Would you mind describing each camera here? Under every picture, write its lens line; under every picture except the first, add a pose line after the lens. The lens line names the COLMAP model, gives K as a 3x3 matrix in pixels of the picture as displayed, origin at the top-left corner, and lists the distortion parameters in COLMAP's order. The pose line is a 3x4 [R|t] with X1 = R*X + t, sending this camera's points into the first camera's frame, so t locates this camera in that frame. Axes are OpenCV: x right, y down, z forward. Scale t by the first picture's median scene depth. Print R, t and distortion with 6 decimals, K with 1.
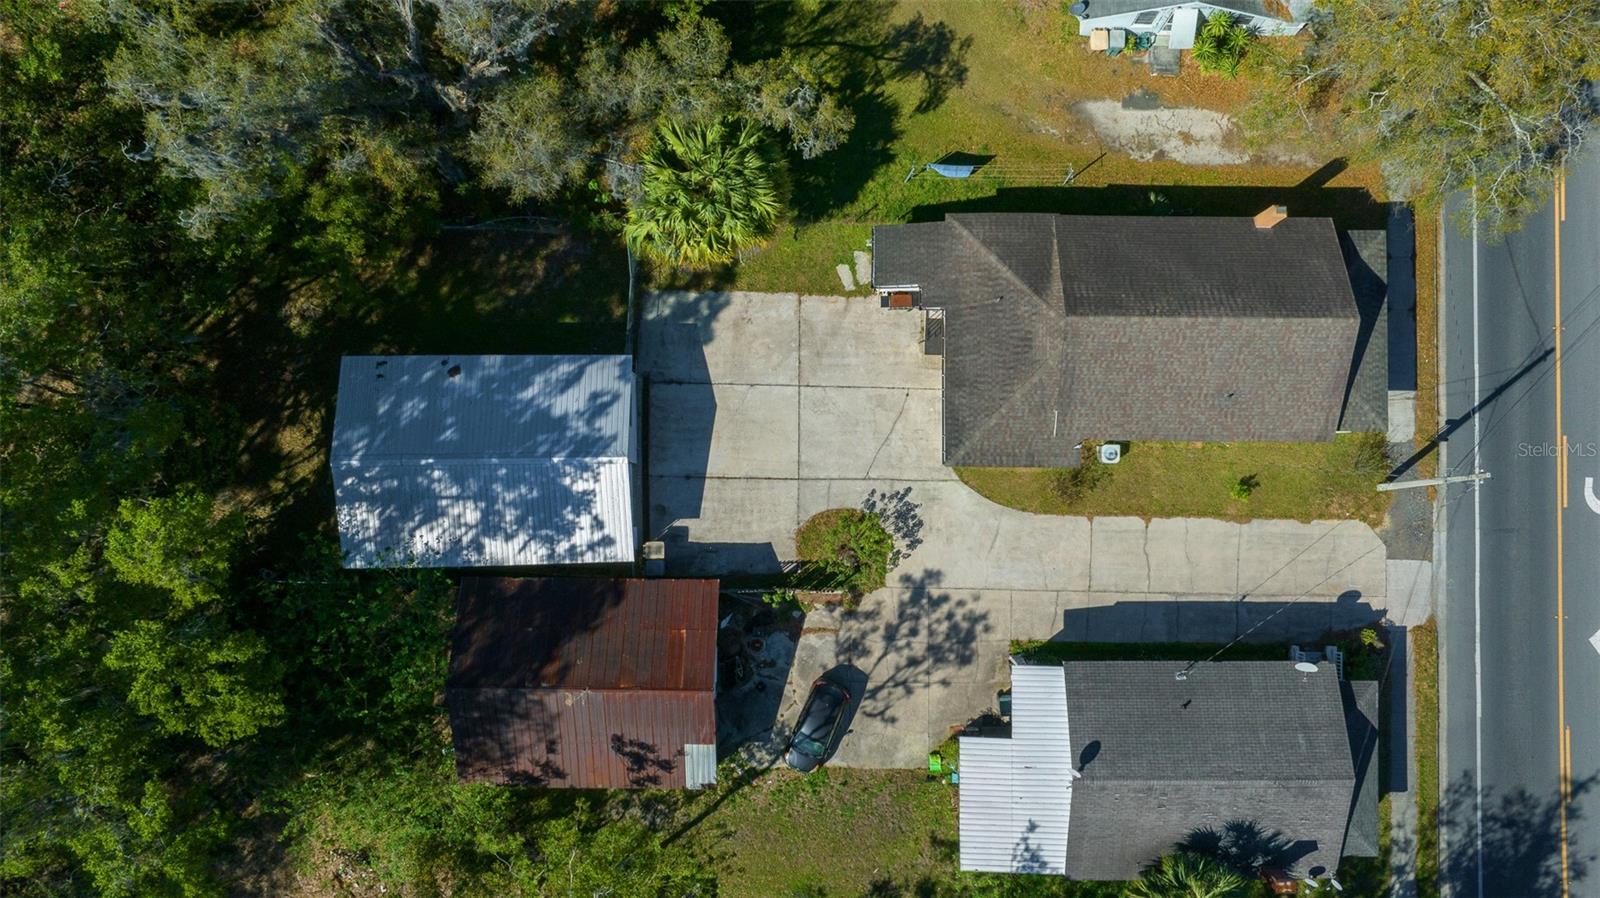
lens RADIAL K [[1165.4, 0, 671.2], [0, 1165.4, 515.9], [0, 0, 1]] dist [-0.052332, 0.030509]
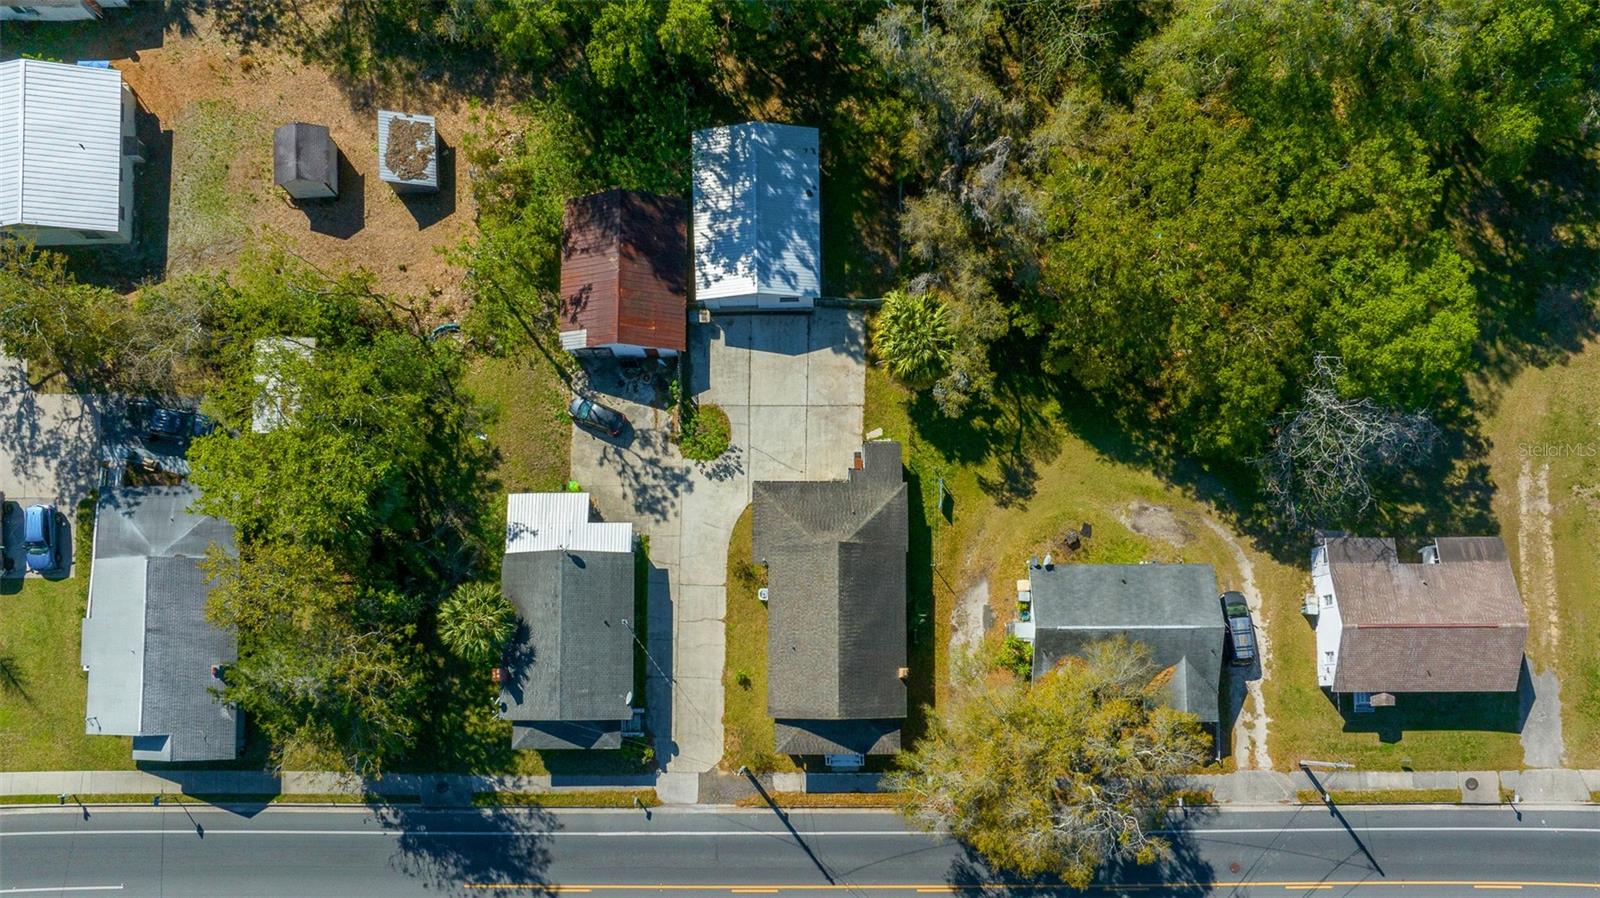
lens RADIAL K [[1126.1, 0, 801.8], [0, 1126.1, 447.3], [0, 0, 1]] dist [-0.007756, -0.005472]
pose [[0.009713, 0.996020, -0.088598, 0.318096], [-0.999835, 0.011033, 0.014418, -0.131622], [0.015338, 0.088443, 0.995963, -0.579361]]
